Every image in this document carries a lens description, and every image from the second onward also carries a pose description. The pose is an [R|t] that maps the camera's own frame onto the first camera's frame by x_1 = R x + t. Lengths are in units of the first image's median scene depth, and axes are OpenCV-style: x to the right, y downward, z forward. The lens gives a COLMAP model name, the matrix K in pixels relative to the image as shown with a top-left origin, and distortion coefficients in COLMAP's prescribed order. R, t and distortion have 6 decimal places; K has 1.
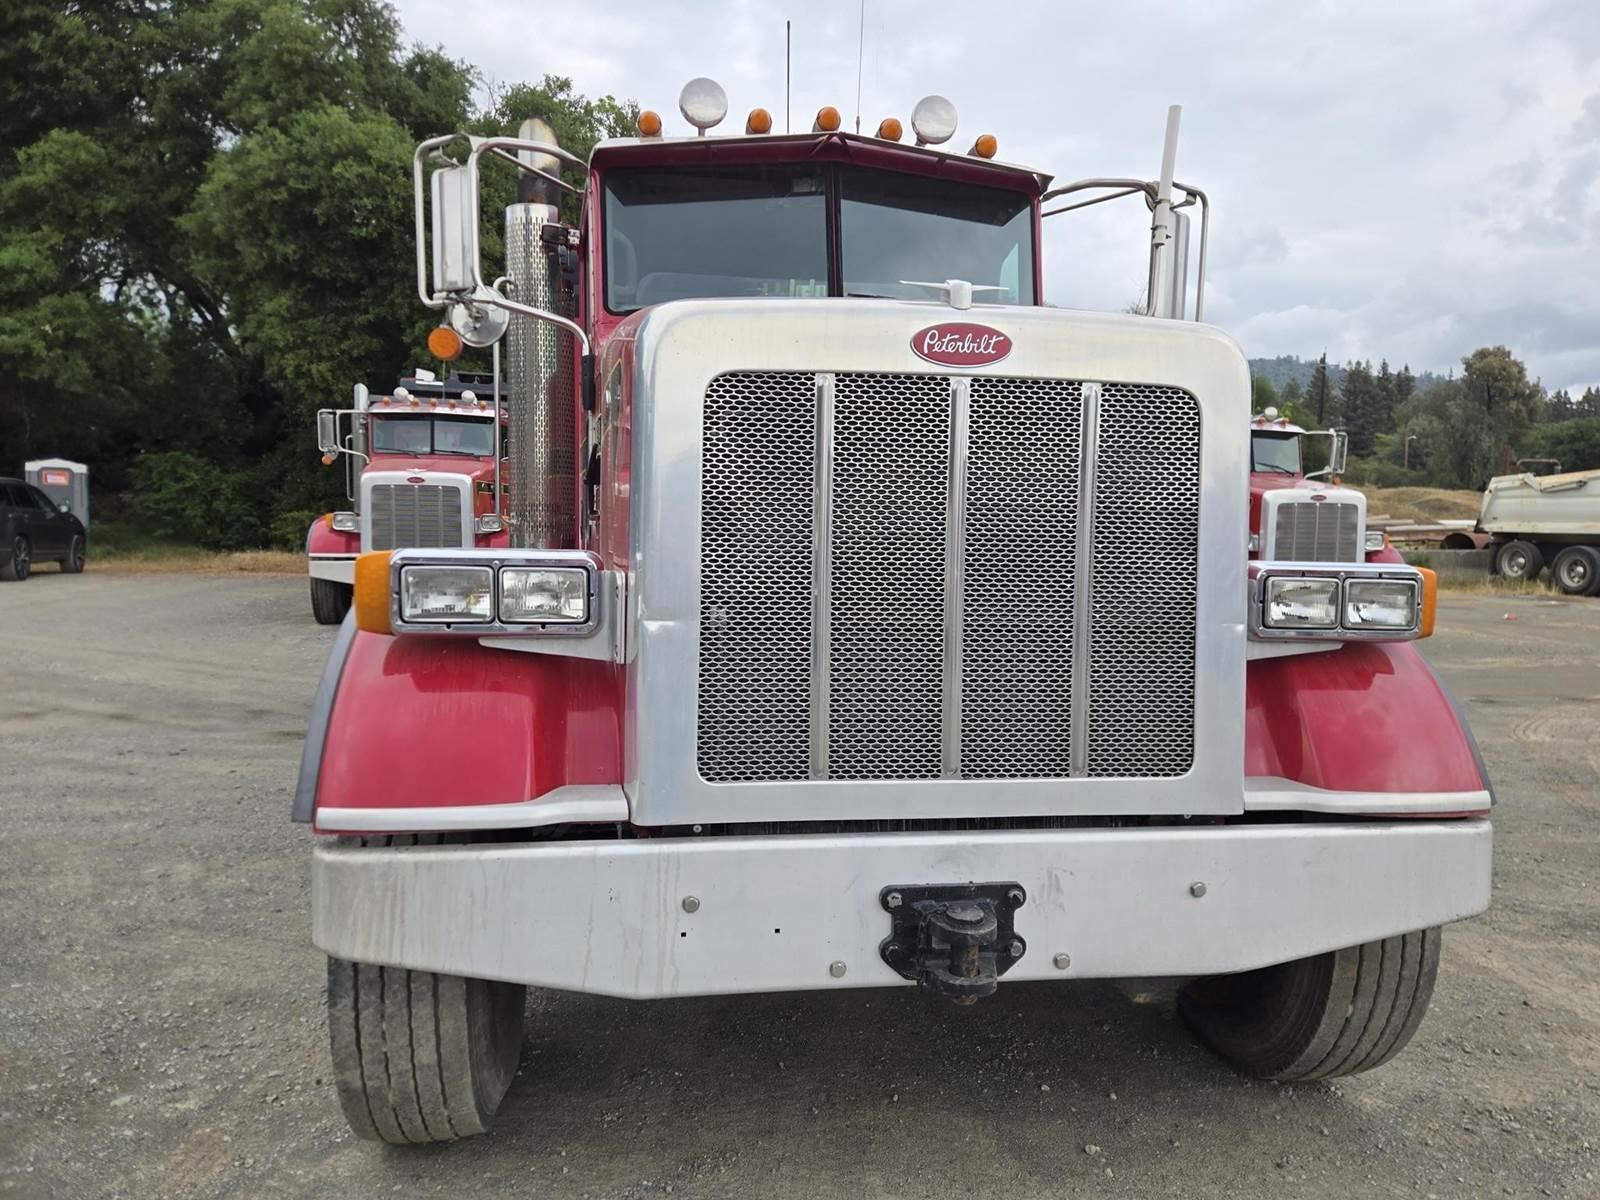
lens RADIAL K [[1085.2, 0, 811.0], [0, 1085.2, 603.8], [0, 0, 1]] dist [0.077151, -0.065790]
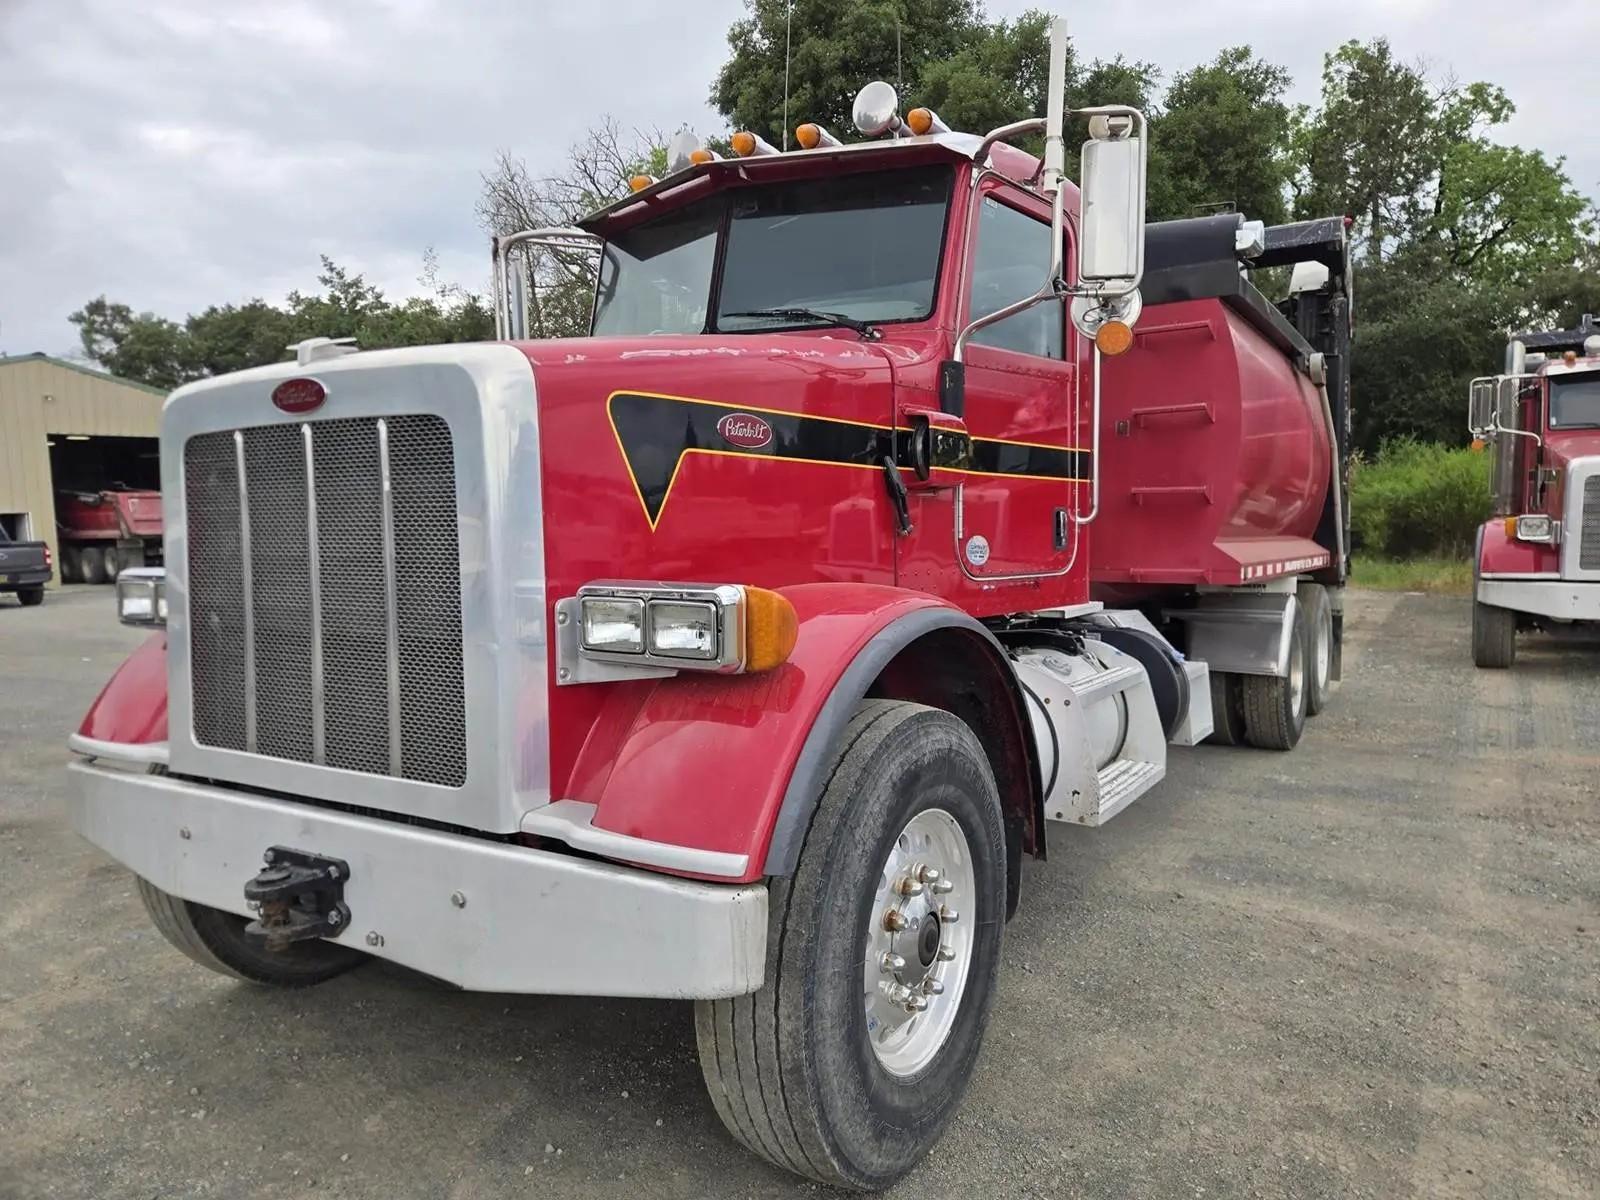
lens RADIAL K [[1076.8, 0, 787.5], [0, 1076.8, 604.7], [0, 0, 1]] dist [0.072552, -0.067010]
pose [[0.758057, 0.020434, -0.651869, 1.229638], [-0.018453, 0.999781, 0.009882, -0.031578], [0.651928, 0.004537, 0.758268, 0.421069]]
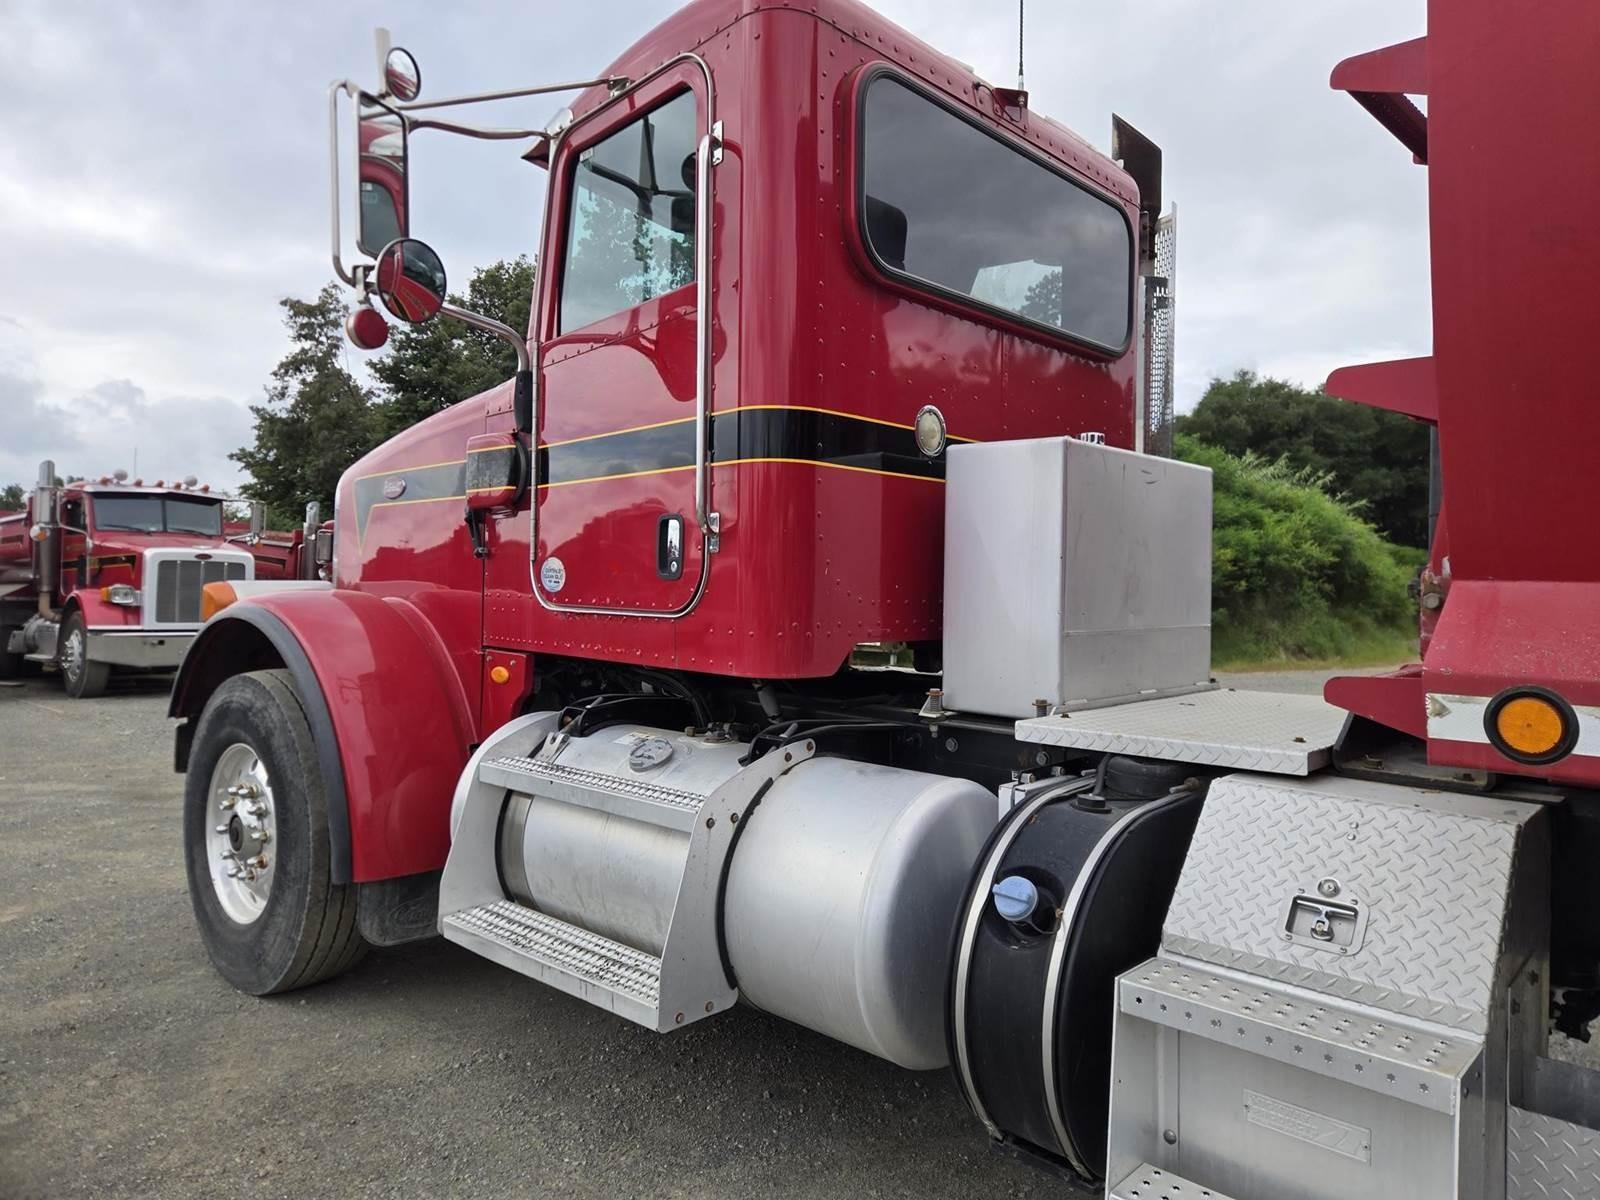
lens RADIAL K [[1085.1, 0, 813.1], [0, 1085.1, 569.9], [0, 0, 1]] dist [0.072976, -0.055667]
pose [[-0.774281, -0.031314, -0.632067, 1.007752], [-0.061063, 0.997811, 0.025368, -0.164904], [0.629889, 0.058238, -0.774498, 3.150916]]
